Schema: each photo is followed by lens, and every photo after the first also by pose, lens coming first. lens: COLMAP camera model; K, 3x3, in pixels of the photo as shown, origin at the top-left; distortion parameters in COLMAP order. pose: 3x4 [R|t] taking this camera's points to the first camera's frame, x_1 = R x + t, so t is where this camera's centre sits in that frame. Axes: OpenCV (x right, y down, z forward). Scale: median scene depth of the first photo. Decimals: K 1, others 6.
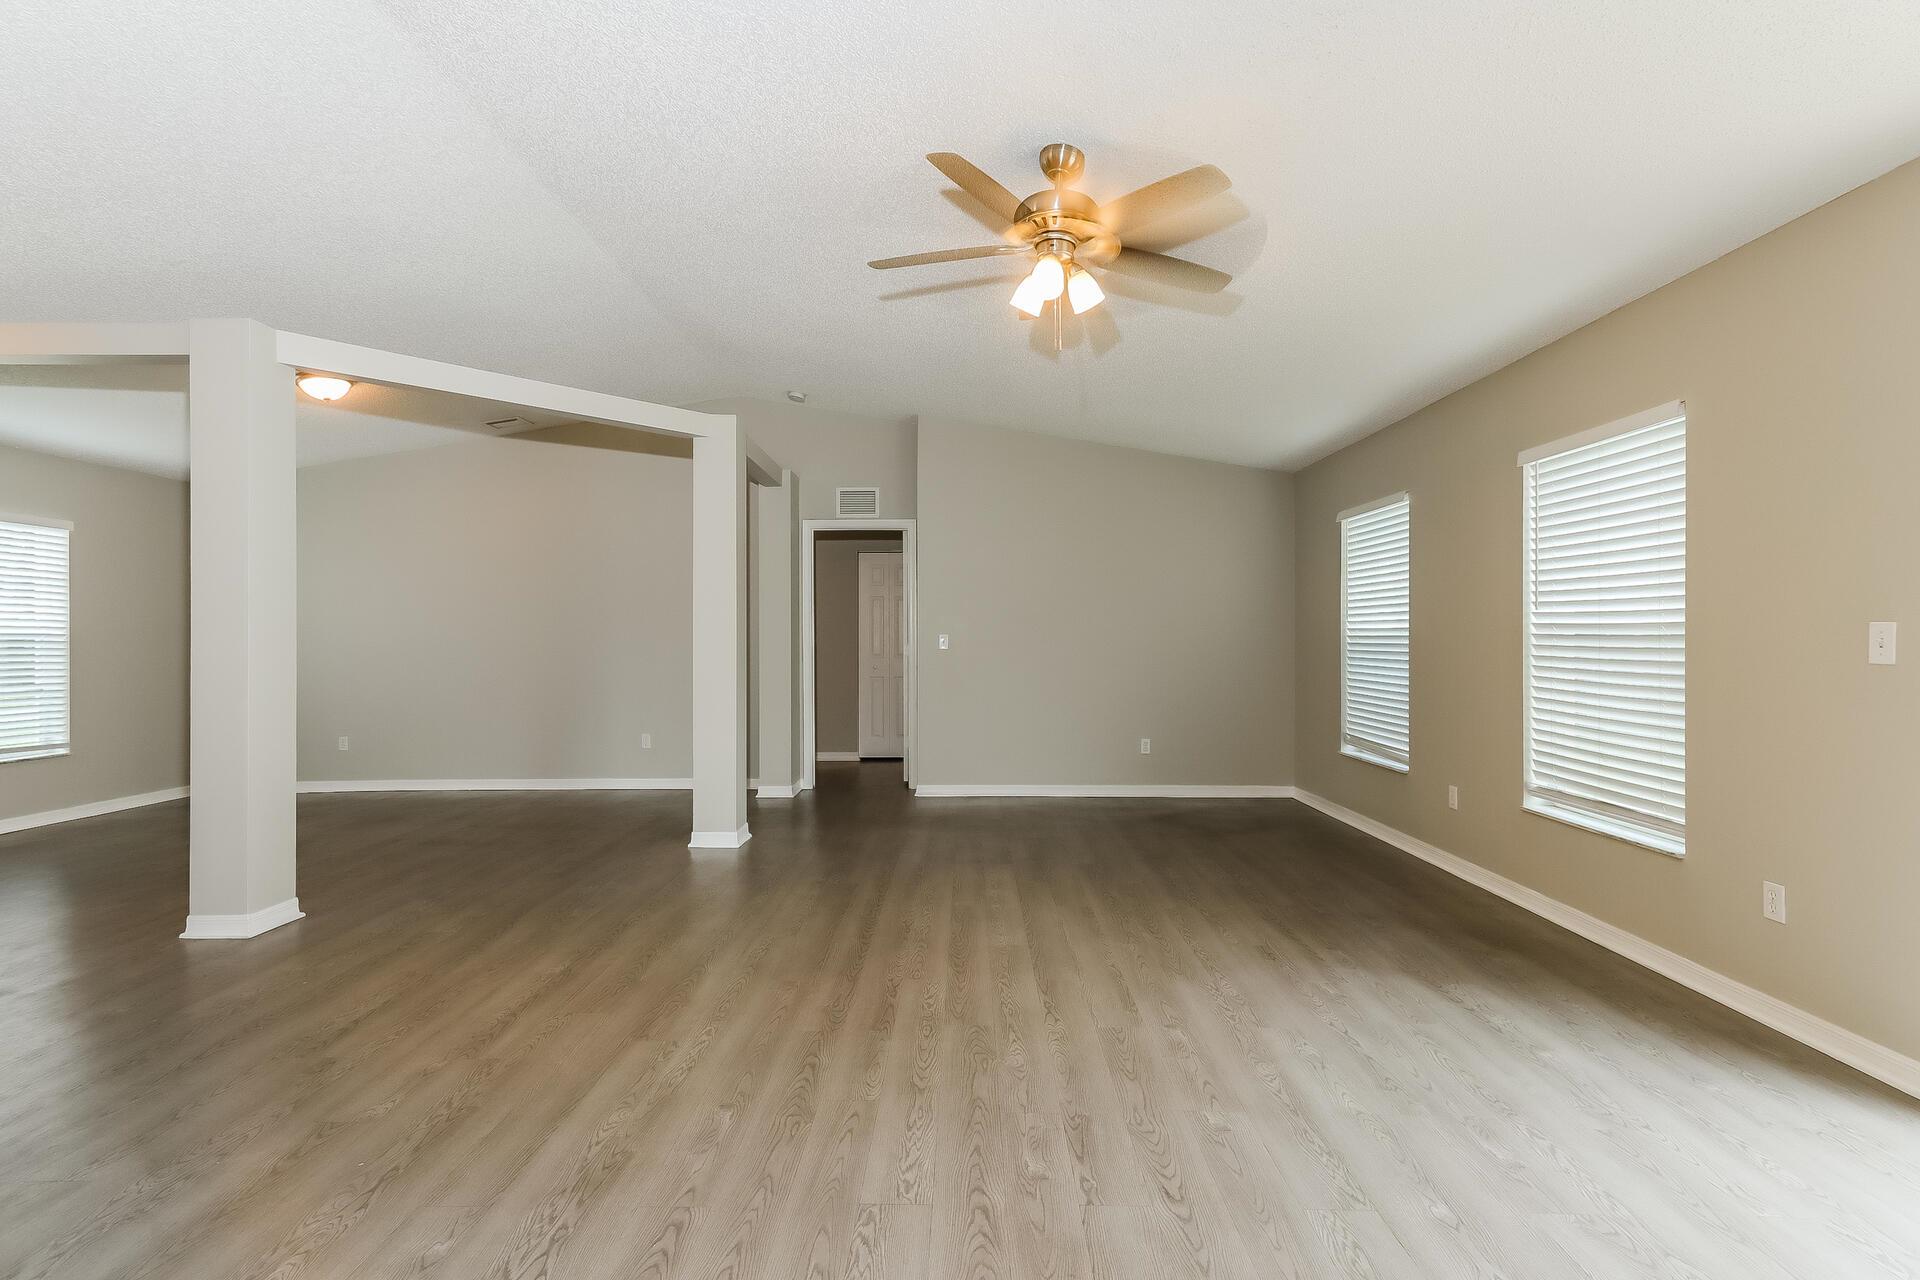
lens RADIAL K [[911.9, 0, 960.0], [0, 911.9, 640.0], [0, 0, 1]] dist [0.025183, 0.000092]
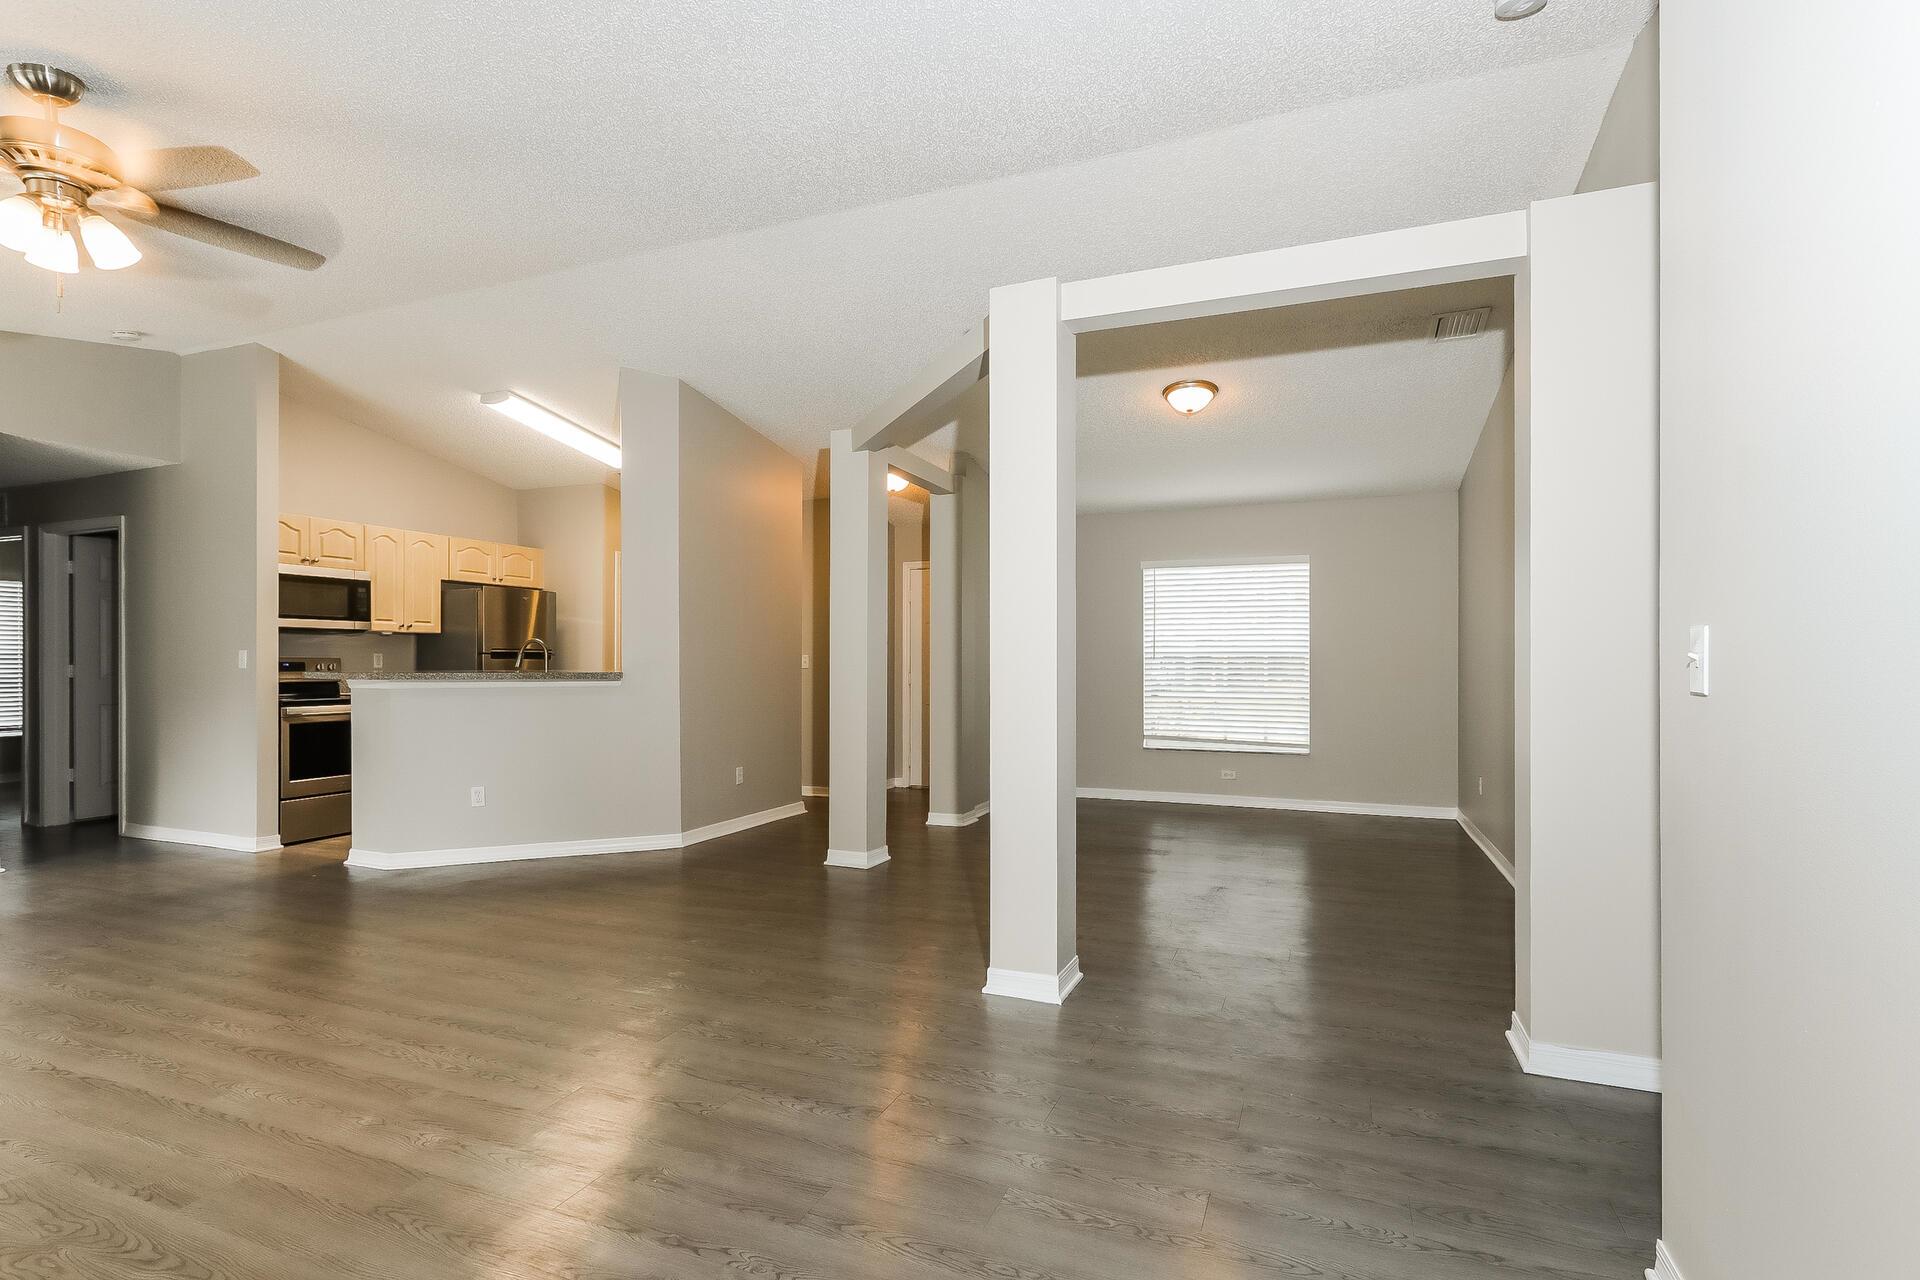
lens RADIAL K [[926.3, 0, 955.4], [0, 926.3, 658.8], [0, 0, 1]] dist [-0.001646, -0.000314]
pose [[-0.370860, 0.002527, -0.928685, 0.453243], [-0.004359, 0.999981, 0.004462, -0.001061], [0.928678, 0.005703, -0.370842, 1.605791]]
